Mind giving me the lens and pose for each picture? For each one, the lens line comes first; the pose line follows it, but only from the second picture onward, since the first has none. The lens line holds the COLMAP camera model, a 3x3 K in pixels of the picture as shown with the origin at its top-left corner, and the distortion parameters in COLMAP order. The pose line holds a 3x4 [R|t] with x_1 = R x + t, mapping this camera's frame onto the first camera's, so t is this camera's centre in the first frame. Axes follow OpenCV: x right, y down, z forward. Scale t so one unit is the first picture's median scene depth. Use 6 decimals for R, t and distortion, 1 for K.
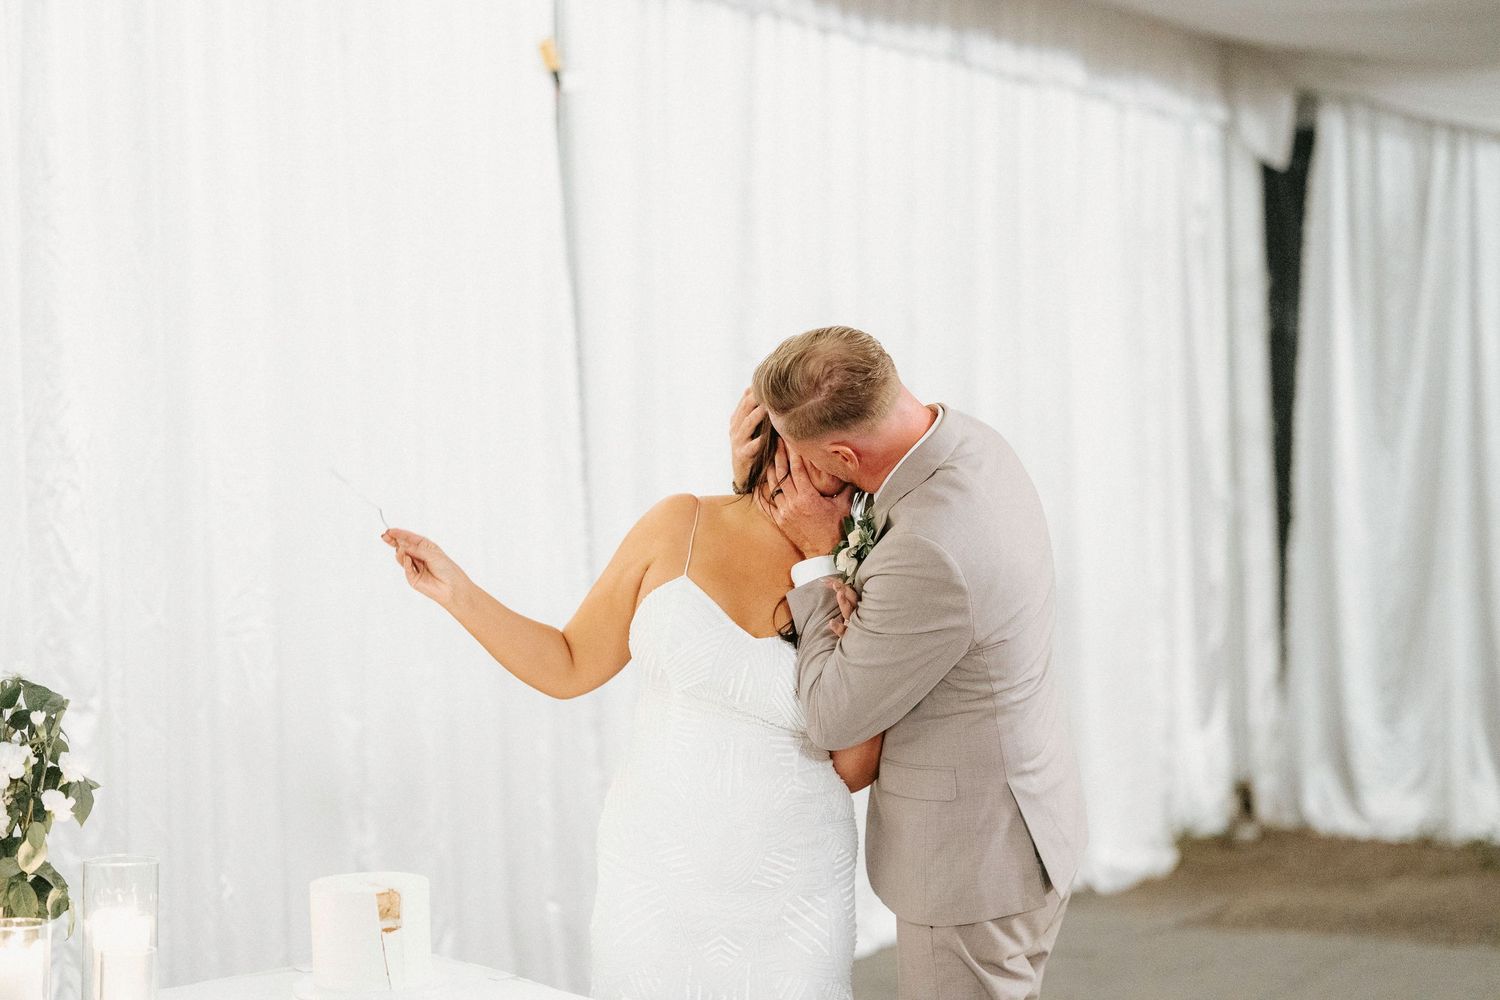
lens RADIAL K [[3686.1, 0, 750.0], [0, 3686.1, 500.0], [0, 0, 1]] dist [-0.052736, 1.498420]
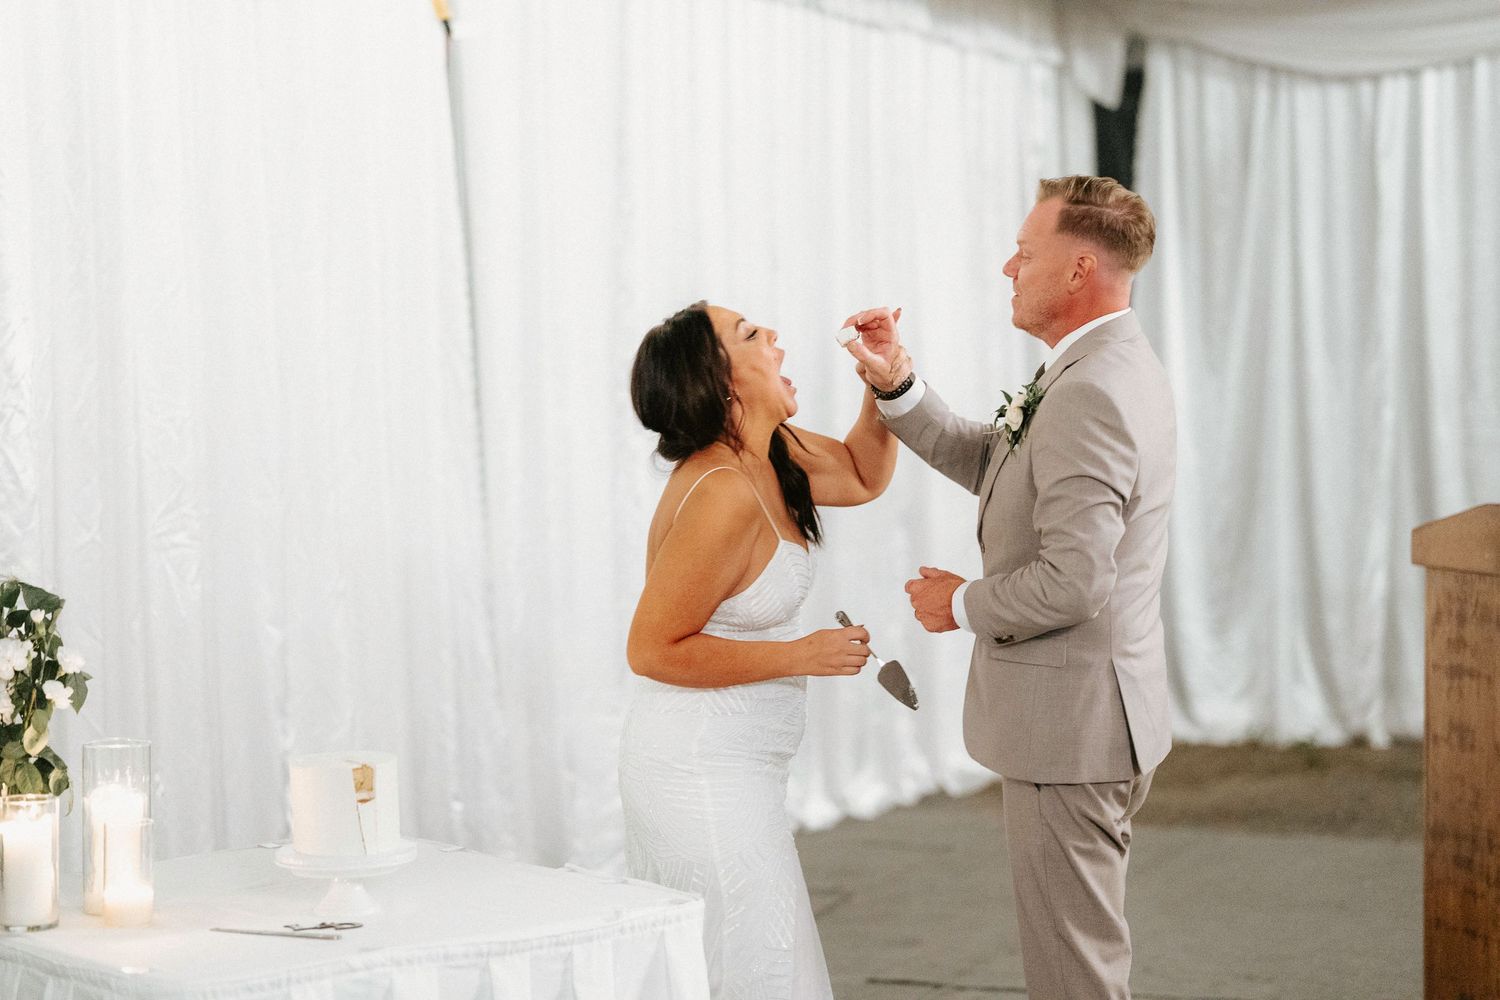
lens RADIAL K [[3686.1, 0, 750.0], [0, 3686.1, 500.0], [0, 0, 1]] dist [-0.052736, 1.498420]
pose [[0.998595, -0.009119, 0.052206, -0.036230], [0.008232, 0.999818, 0.017187, 0.006989], [-0.052353, -0.016733, 0.998488, -0.110372]]
